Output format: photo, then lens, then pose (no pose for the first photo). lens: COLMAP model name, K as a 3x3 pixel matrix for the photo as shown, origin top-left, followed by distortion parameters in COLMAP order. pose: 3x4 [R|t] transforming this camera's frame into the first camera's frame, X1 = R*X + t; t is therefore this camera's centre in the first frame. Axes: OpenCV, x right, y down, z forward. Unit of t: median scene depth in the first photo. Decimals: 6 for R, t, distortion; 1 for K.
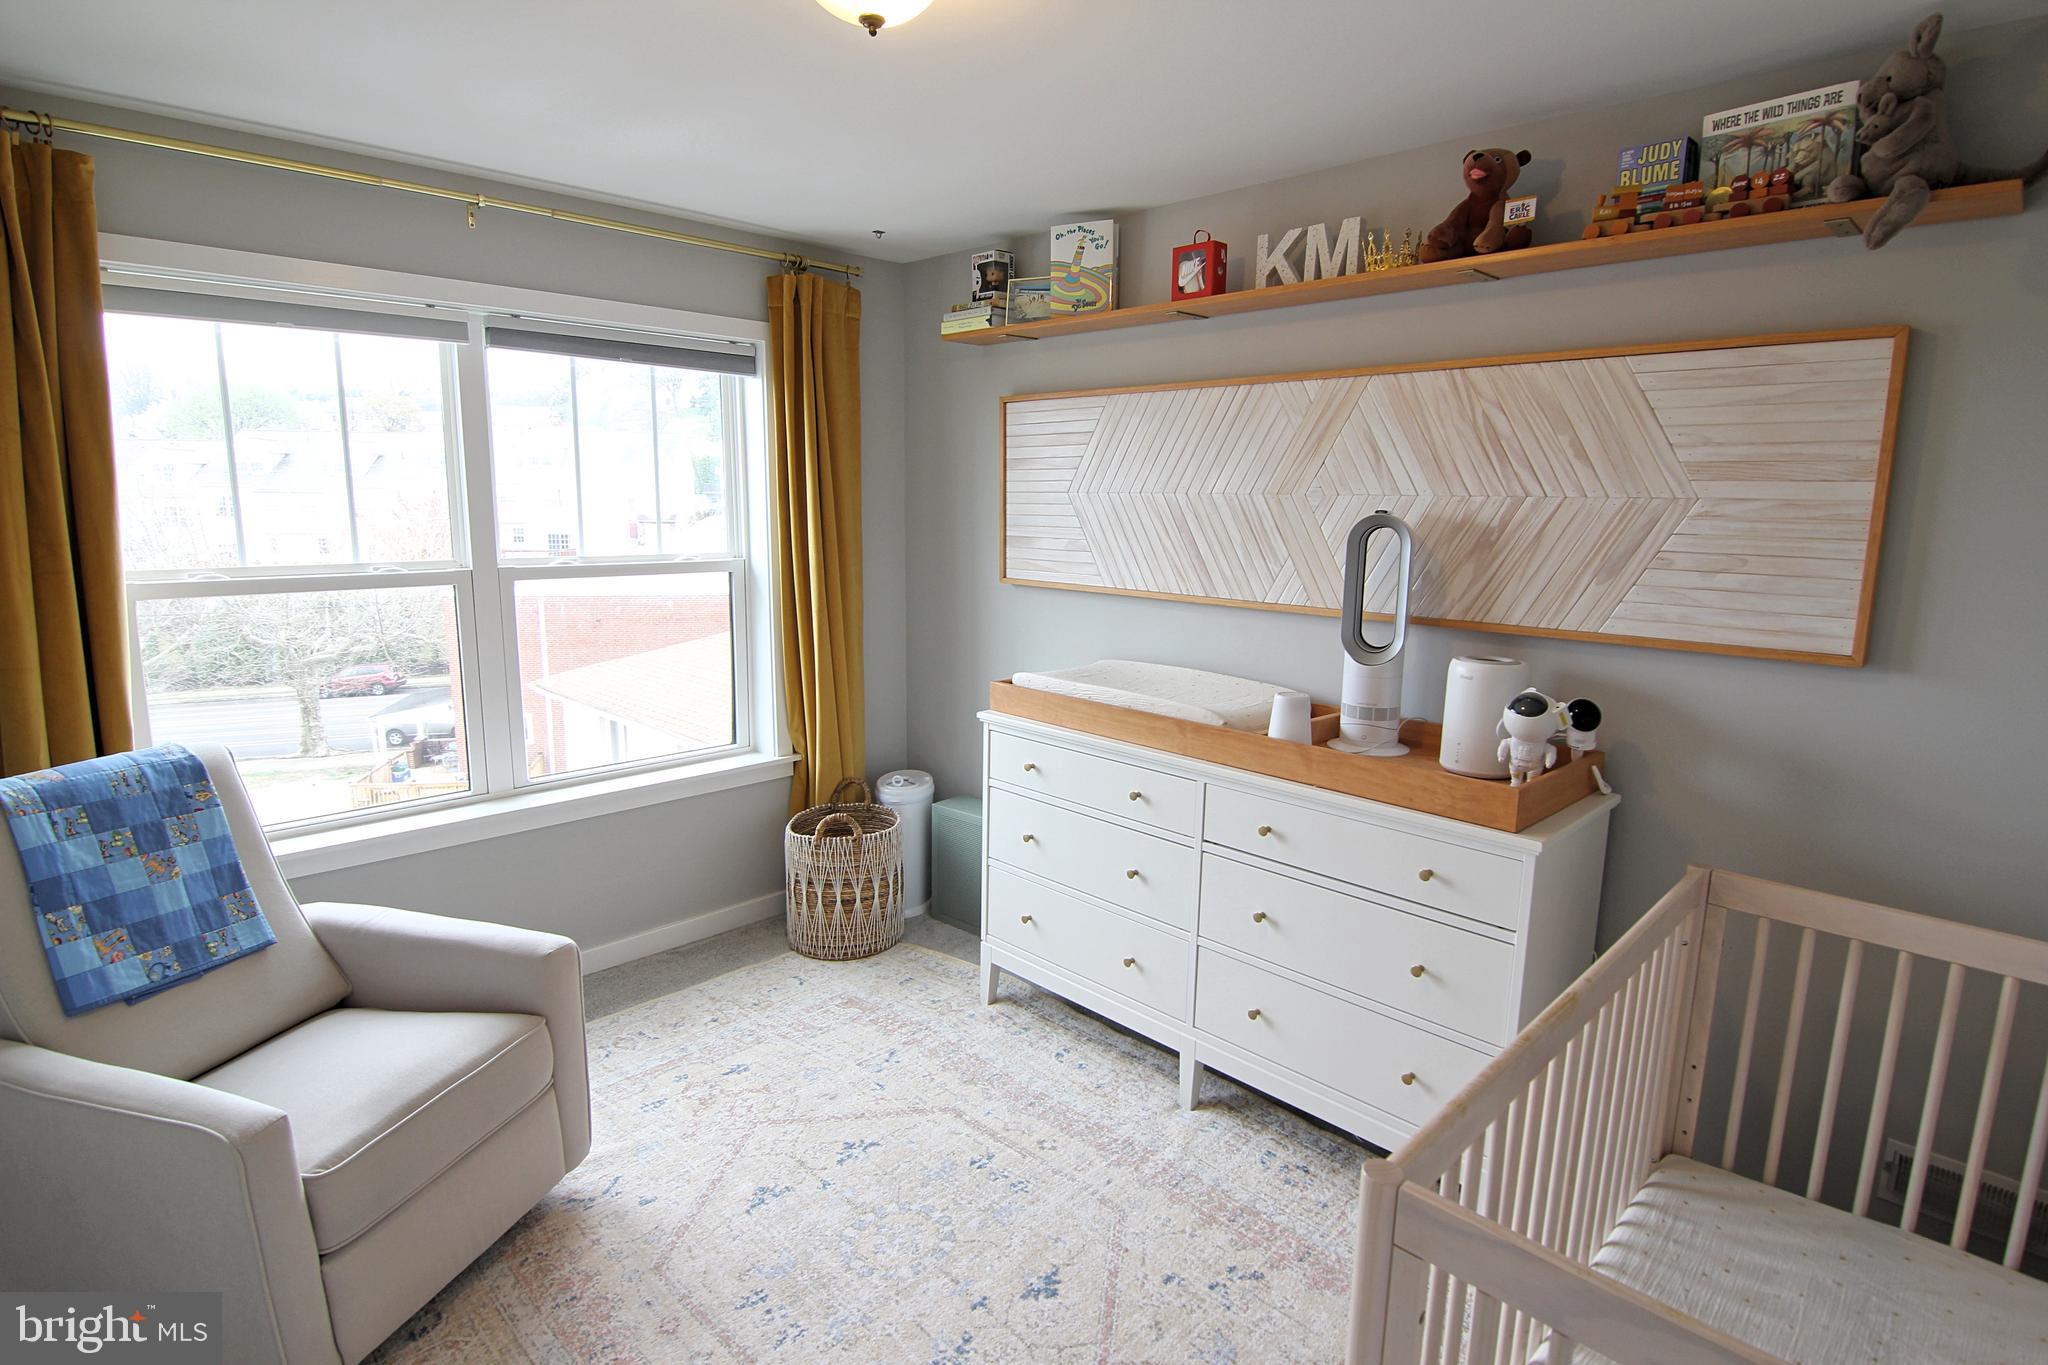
lens RADIAL K [[1042.4, 0, 1027.5], [0, 1042.4, 683.9], [0, 0, 1]] dist [-0.010607, -0.004787]
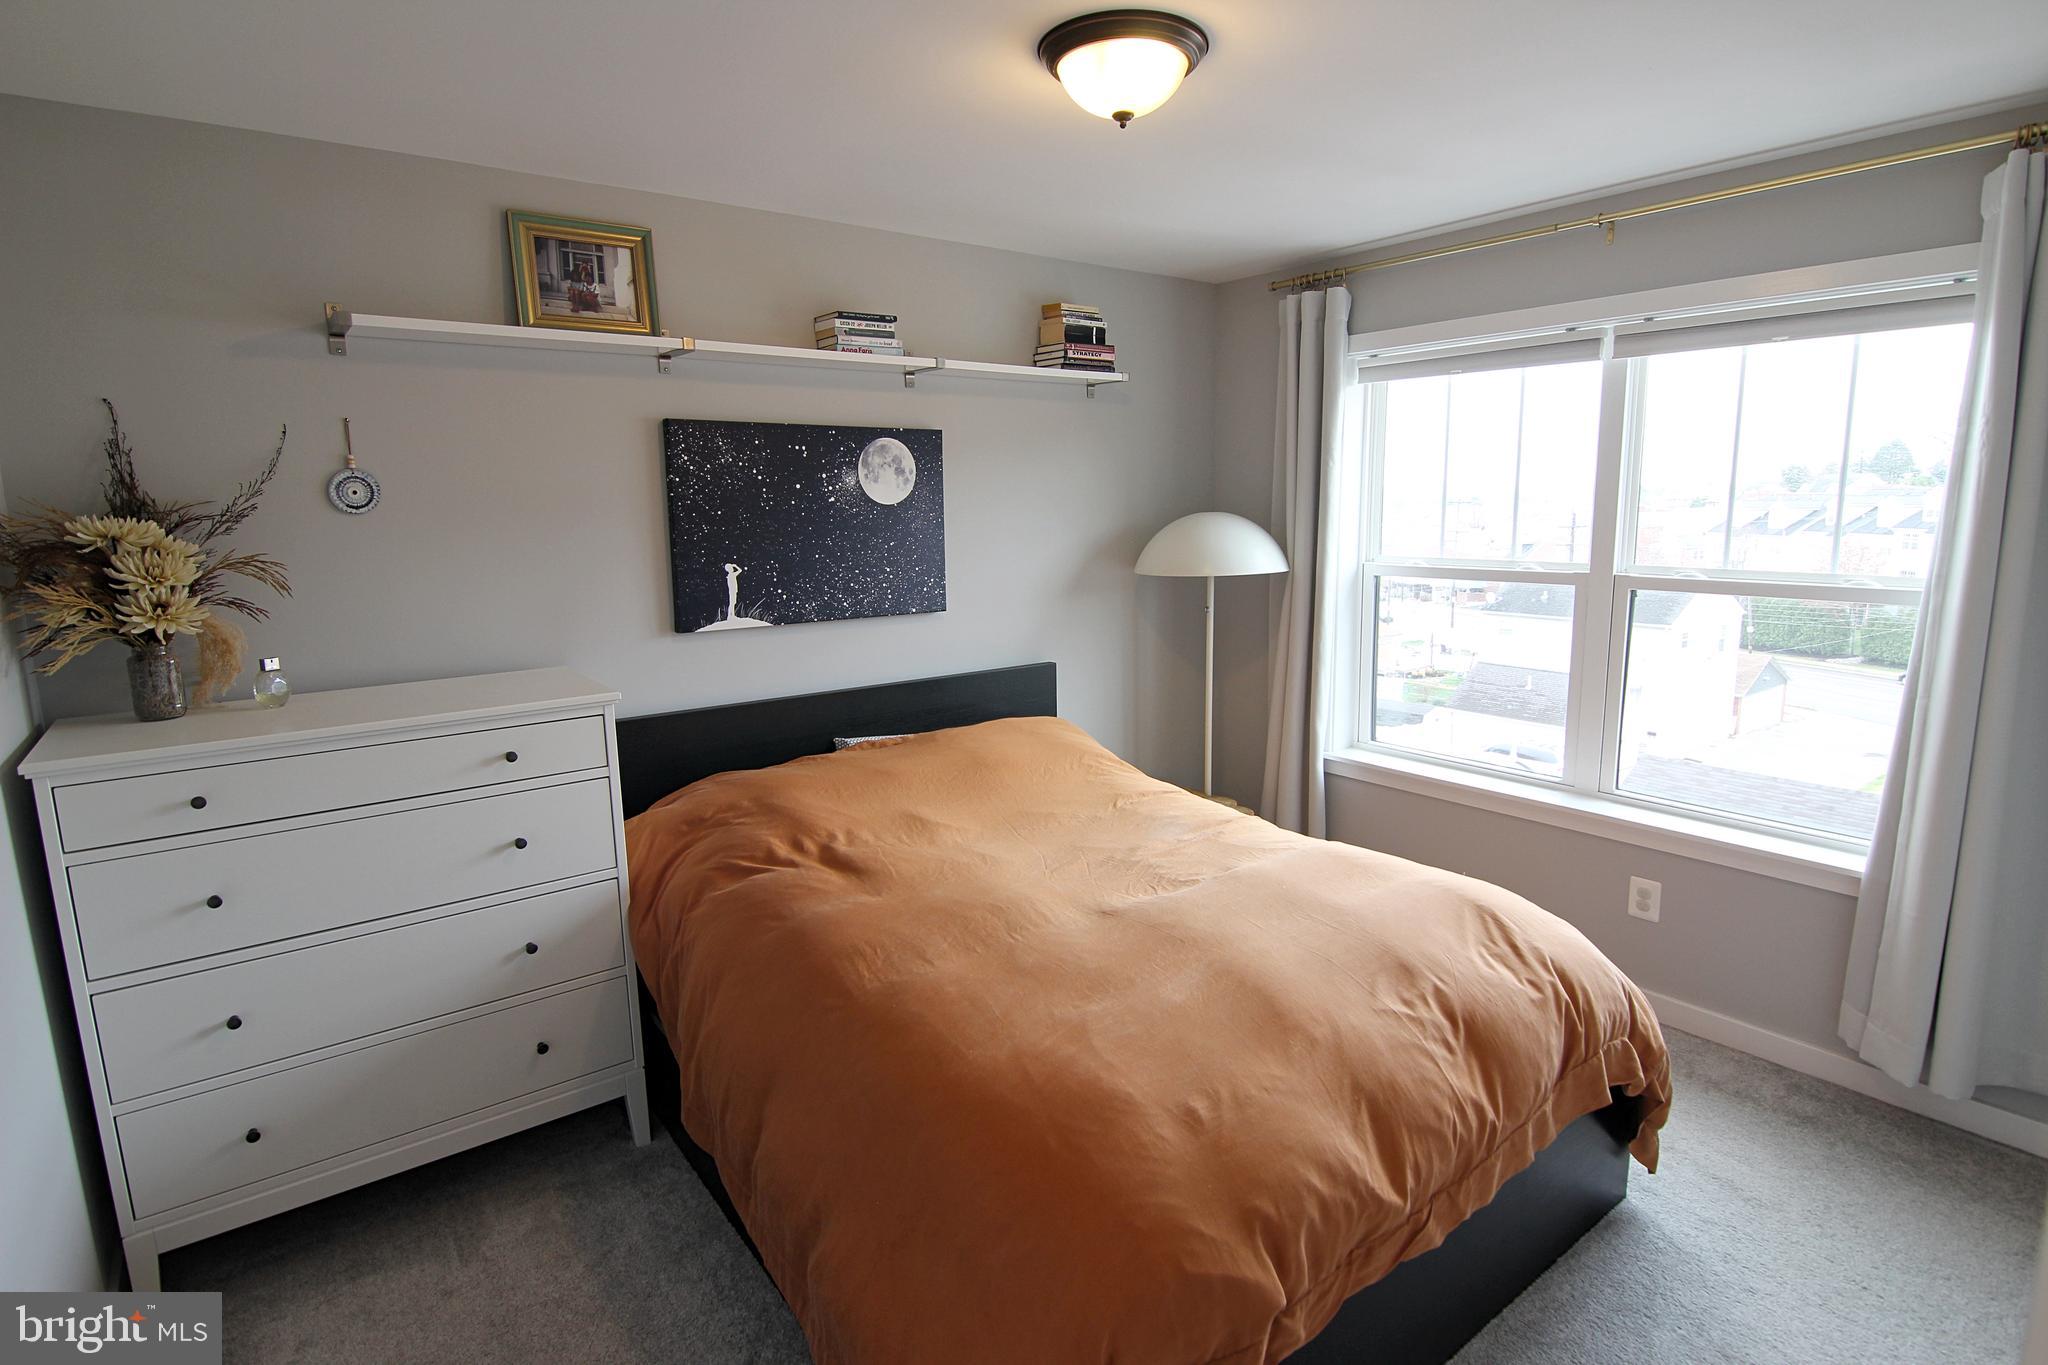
lens RADIAL K [[1042.4, 0, 1029.9], [0, 1042.4, 676.5], [0, 0, 1]] dist [-0.010607, -0.004787]
pose [[-0.121968, 0.155905, -0.980213, 0.579099], [-0.169855, 0.969739, 0.175374, -0.095978], [0.977892, 0.187884, -0.091796, 0.566273]]
